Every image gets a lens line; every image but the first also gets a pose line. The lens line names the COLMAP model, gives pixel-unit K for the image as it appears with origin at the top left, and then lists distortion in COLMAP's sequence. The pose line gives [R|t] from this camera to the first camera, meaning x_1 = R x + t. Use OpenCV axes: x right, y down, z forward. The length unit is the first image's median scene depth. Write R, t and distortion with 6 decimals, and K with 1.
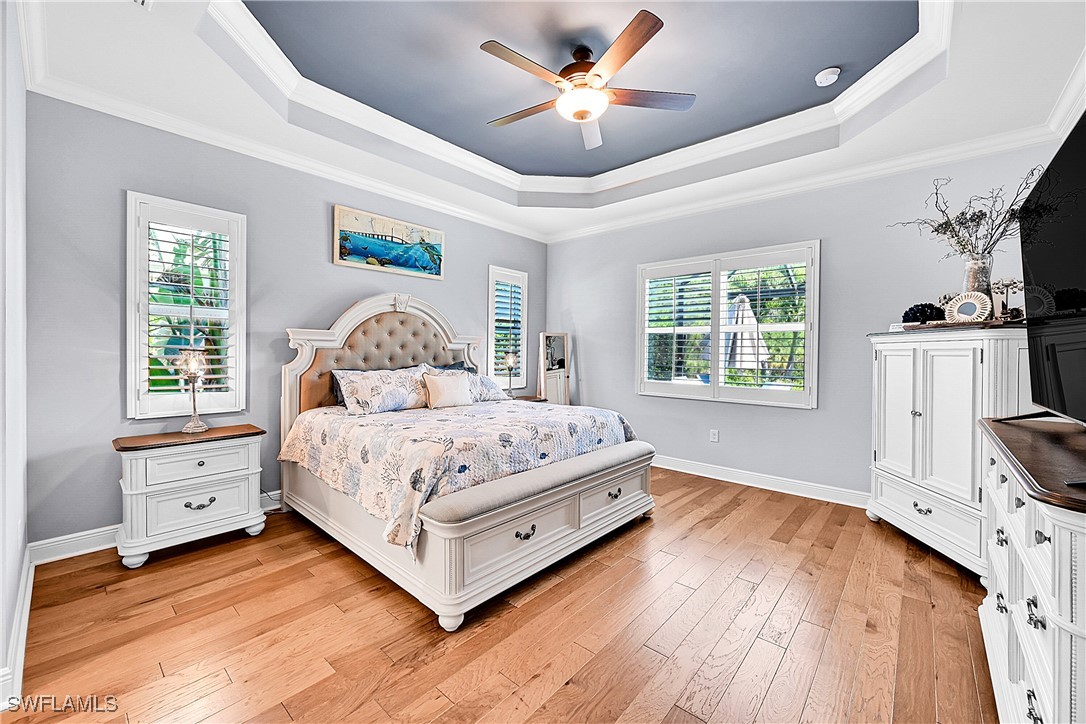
lens RADIAL K [[440.4, 0, 527.0], [0, 440.4, 366.3], [0, 0, 1]] dist [0.001023, 0.000170]
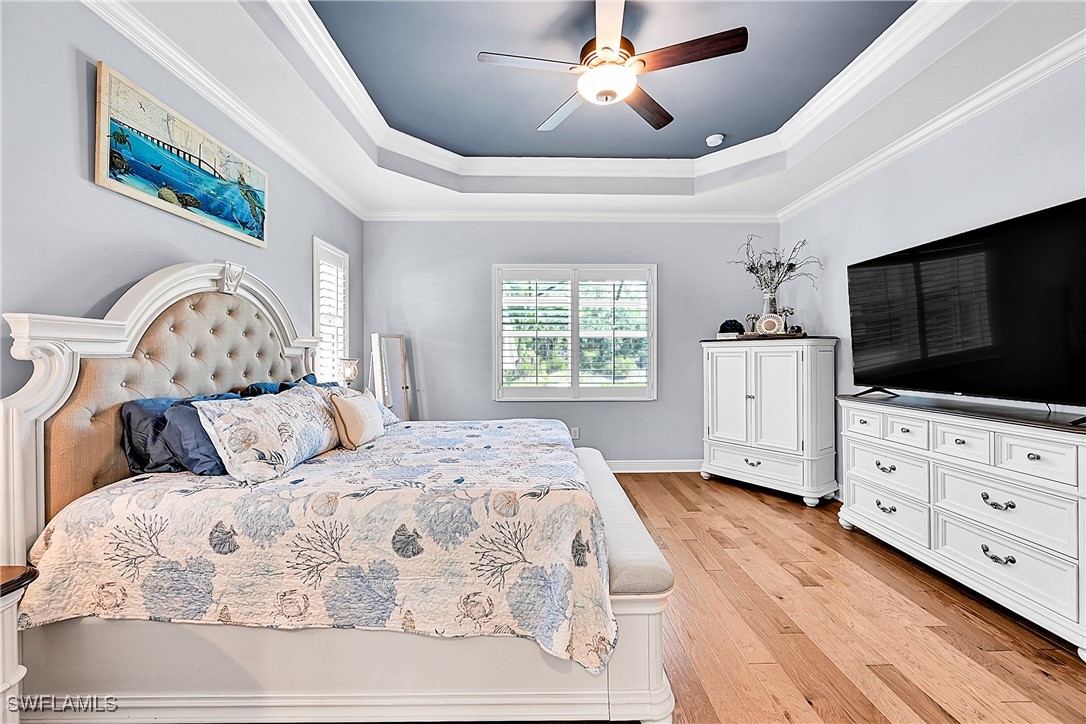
lens RADIAL K [[445.1, 0, 553.0], [0, 445.1, 367.6], [0, 0, 1]] dist [0.000054, -0.000167]
pose [[0.716170, -0.031871, 0.697197, -0.419217], [0.034375, 0.999355, 0.010373, -0.017863], [-0.697078, 0.016537, 0.716804, 0.296981]]
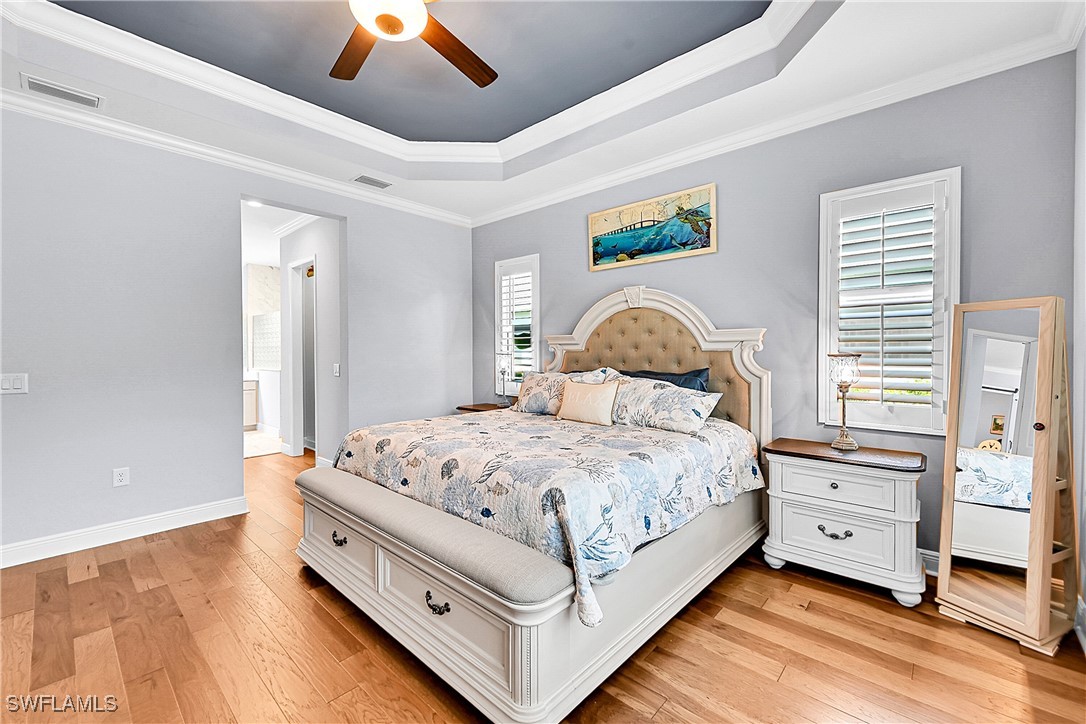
lens RADIAL K [[437.5, 0, 558.3], [0, 437.5, 357.4], [0, 0, 1]] dist [0.001222, 0.000084]
pose [[0.018913, 0.003895, -0.999814, 0.599473], [-0.034012, 0.999416, 0.003250, -0.026324], [0.999242, 0.033945, 0.019035, 0.893620]]
